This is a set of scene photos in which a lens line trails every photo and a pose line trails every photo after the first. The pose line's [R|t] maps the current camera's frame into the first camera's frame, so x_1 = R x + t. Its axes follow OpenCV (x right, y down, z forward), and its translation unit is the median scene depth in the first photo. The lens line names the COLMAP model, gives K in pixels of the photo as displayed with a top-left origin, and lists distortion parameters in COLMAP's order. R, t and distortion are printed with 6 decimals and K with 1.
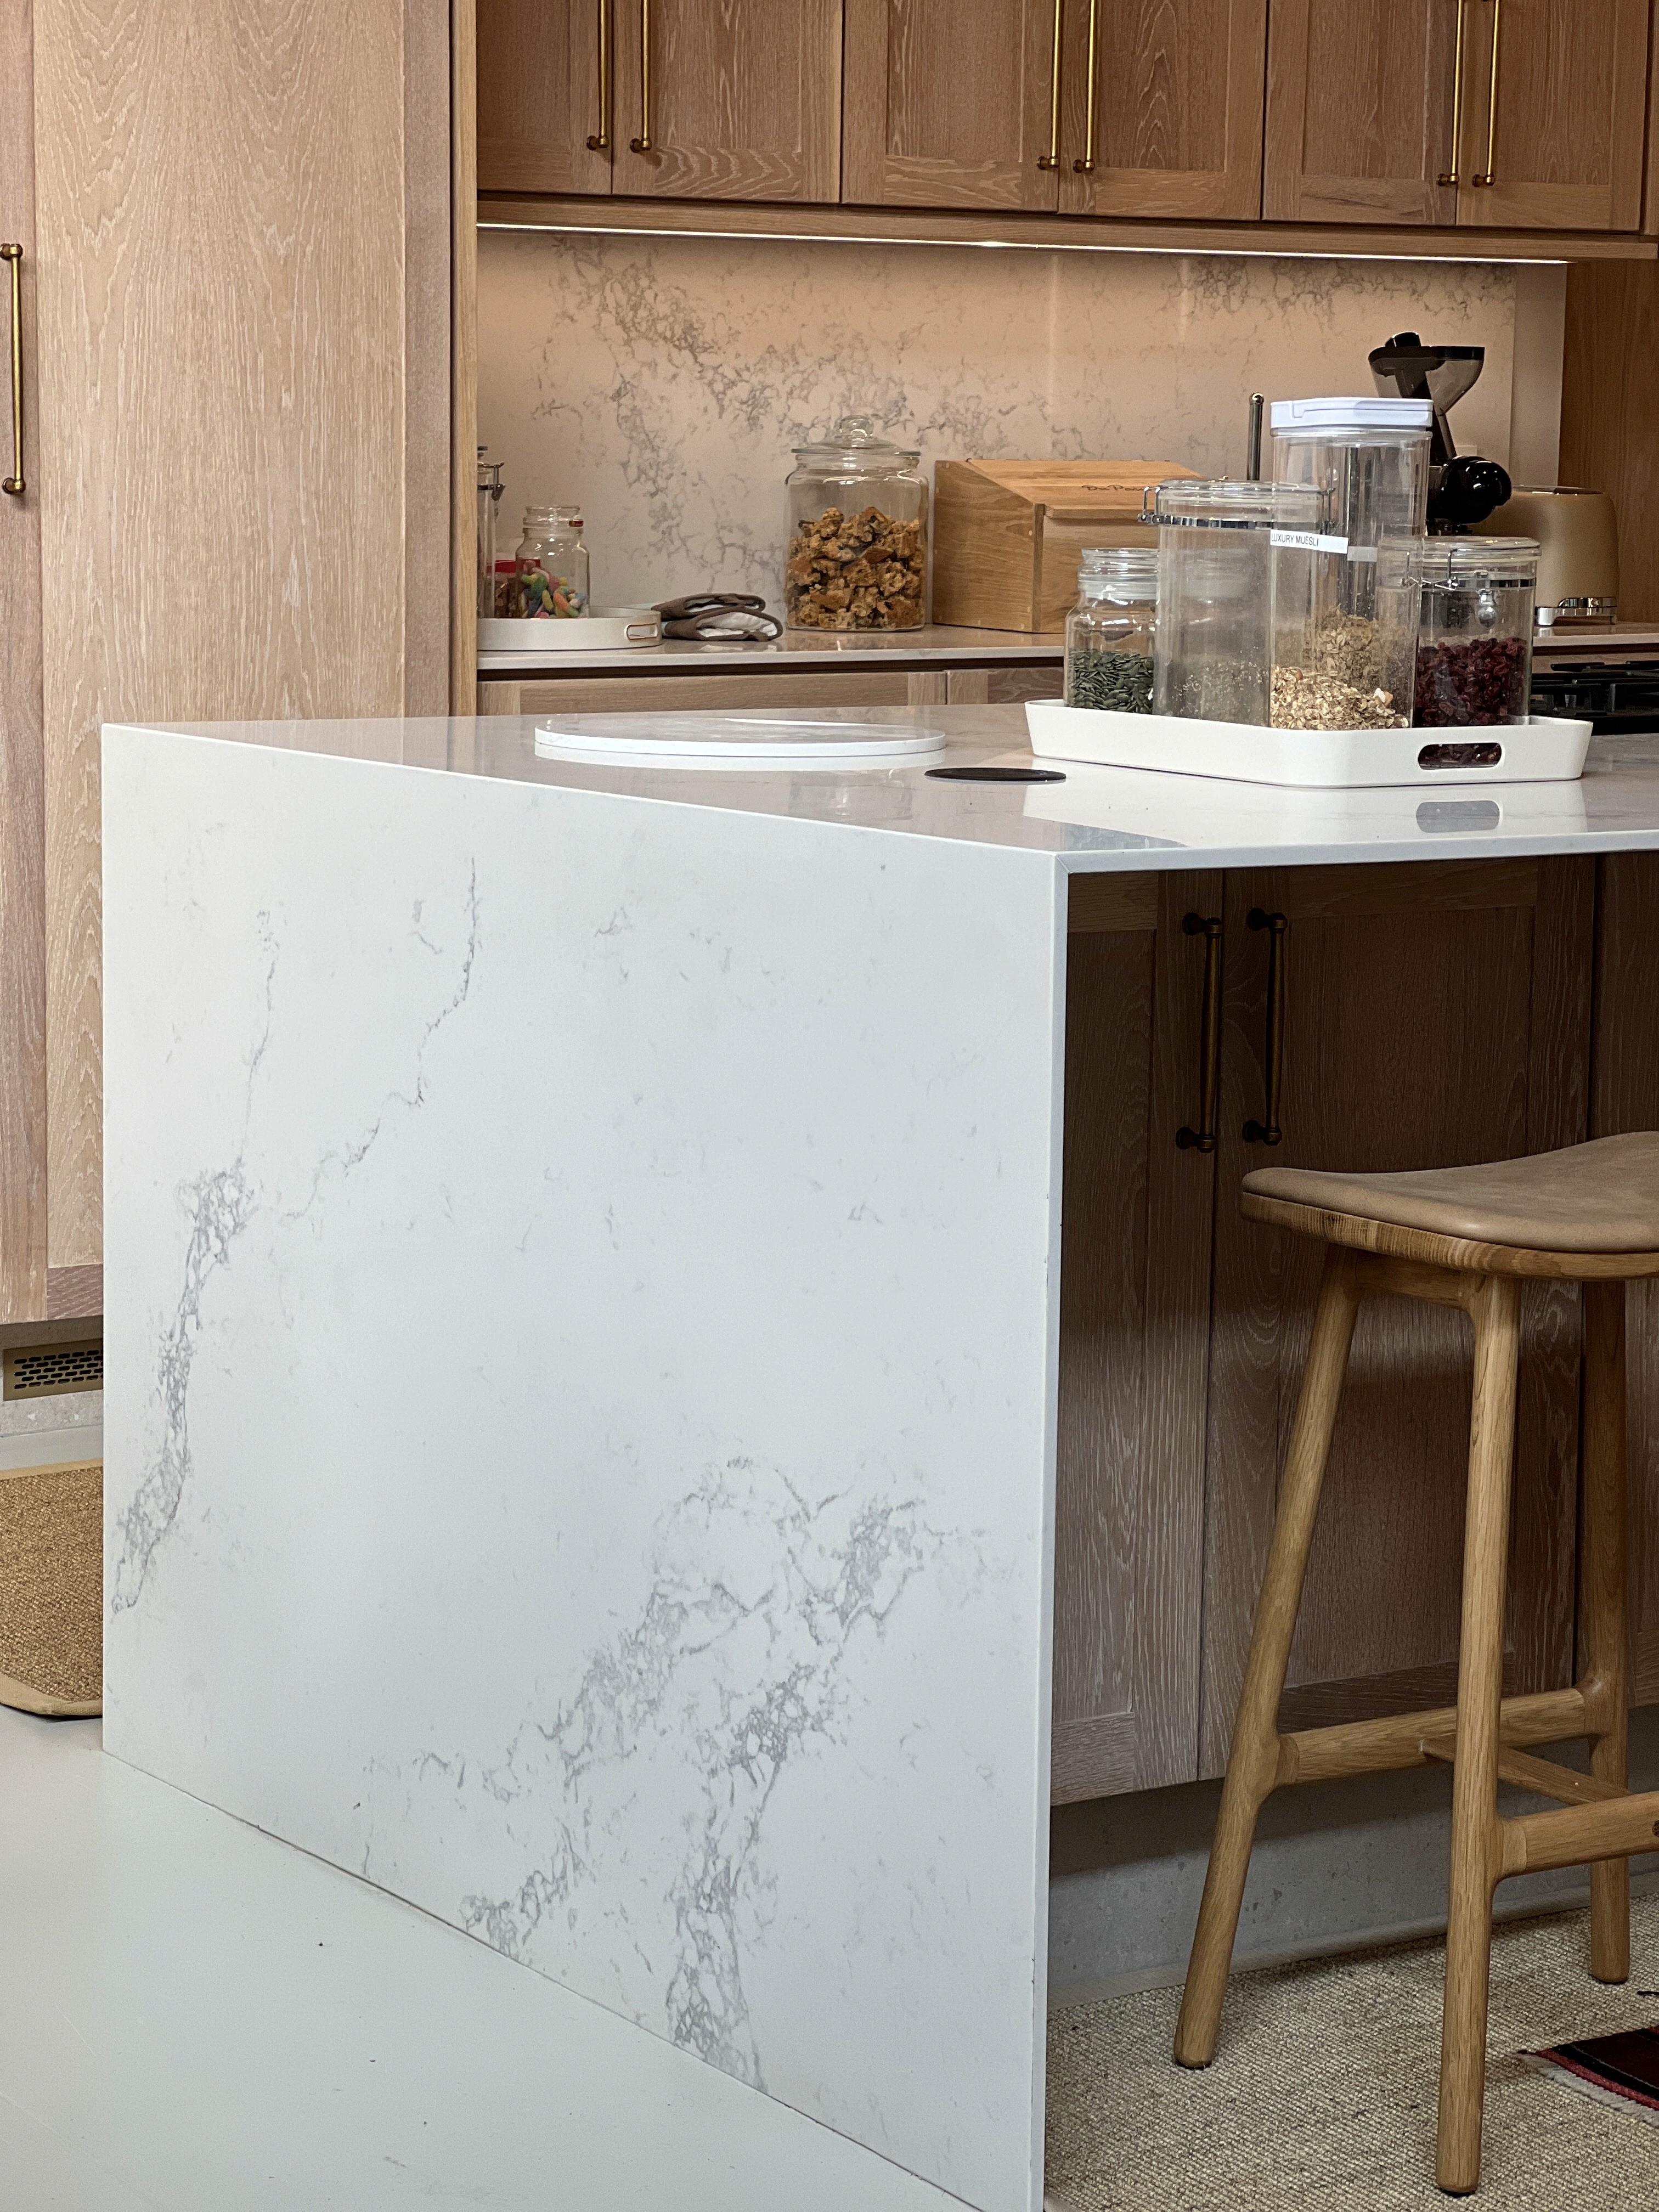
lens RADIAL K [[4972.4, 0, 835.3], [0, 4972.4, 1048.8], [0, 0, 1]] dist [0.131979, 1.276964]
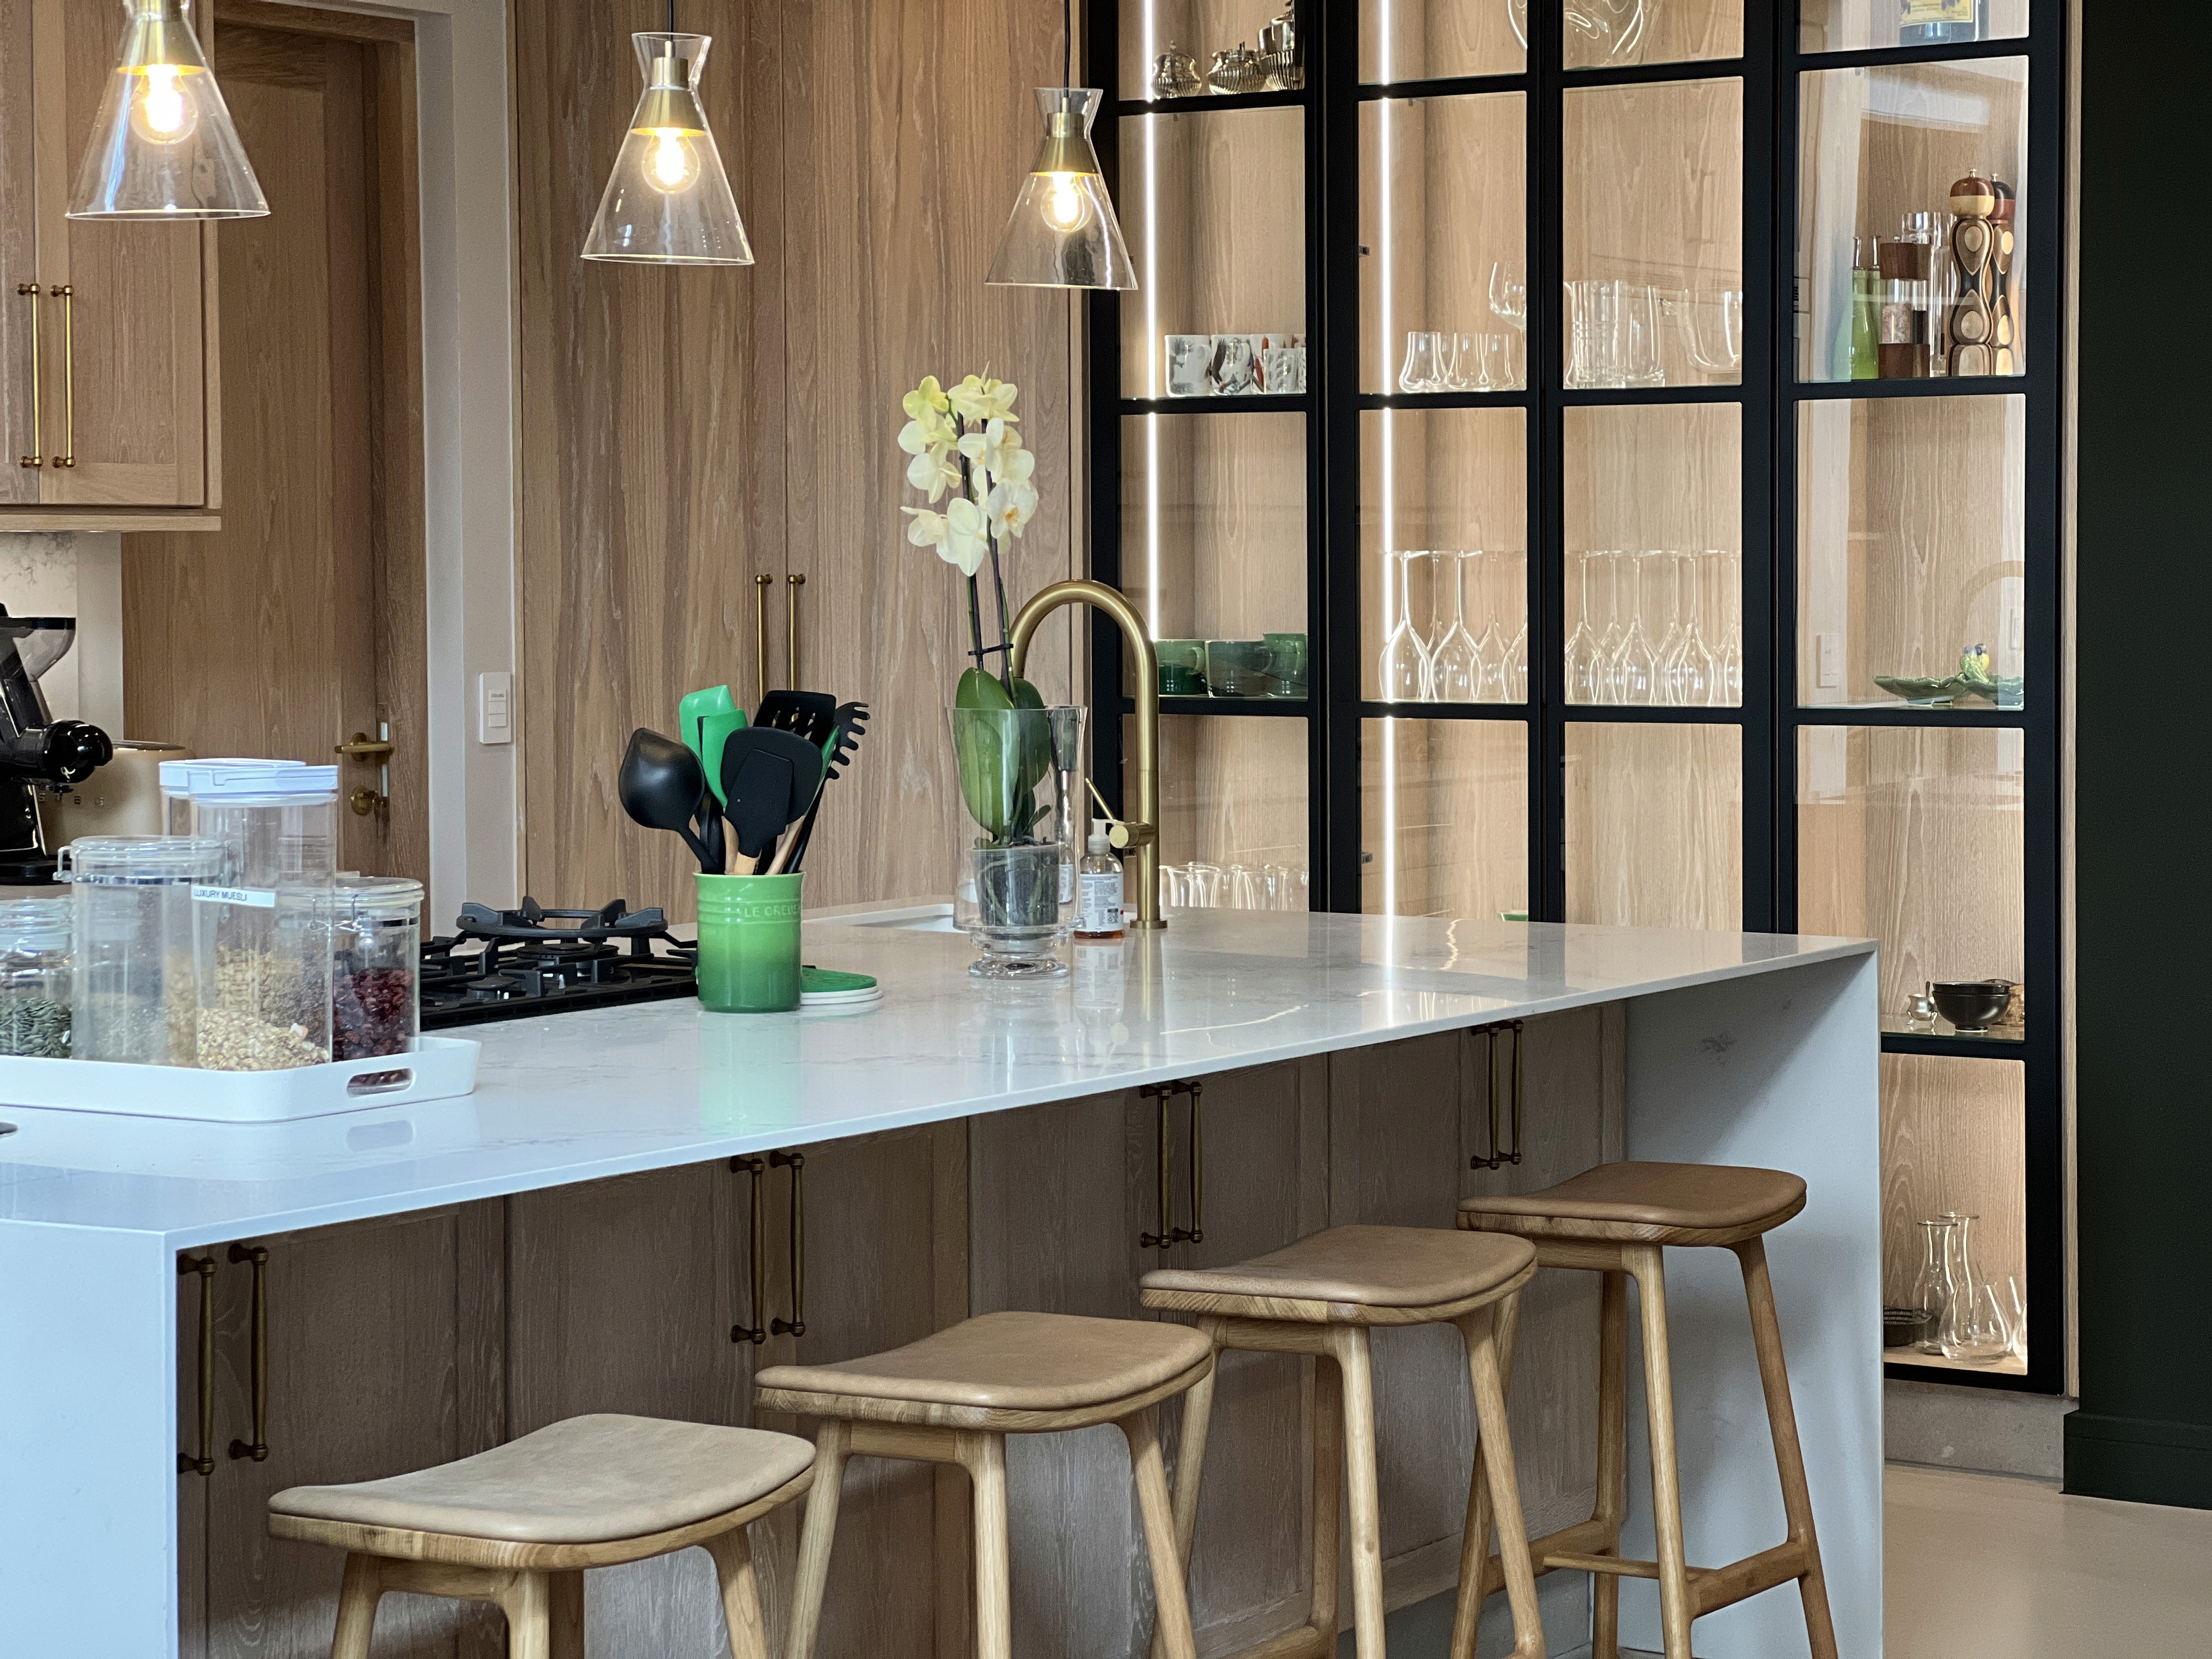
lens RADIAL K [[4972.4, 0, 1105.9], [0, 4972.4, 715.7], [0, 0, 1]] dist [0.131979, 1.276964]
pose [[0.916856, -0.031511, 0.397972, -0.160753], [0.067150, 0.994850, -0.075929, -0.043283], [-0.393530, 0.096340, 0.914250, -0.085350]]
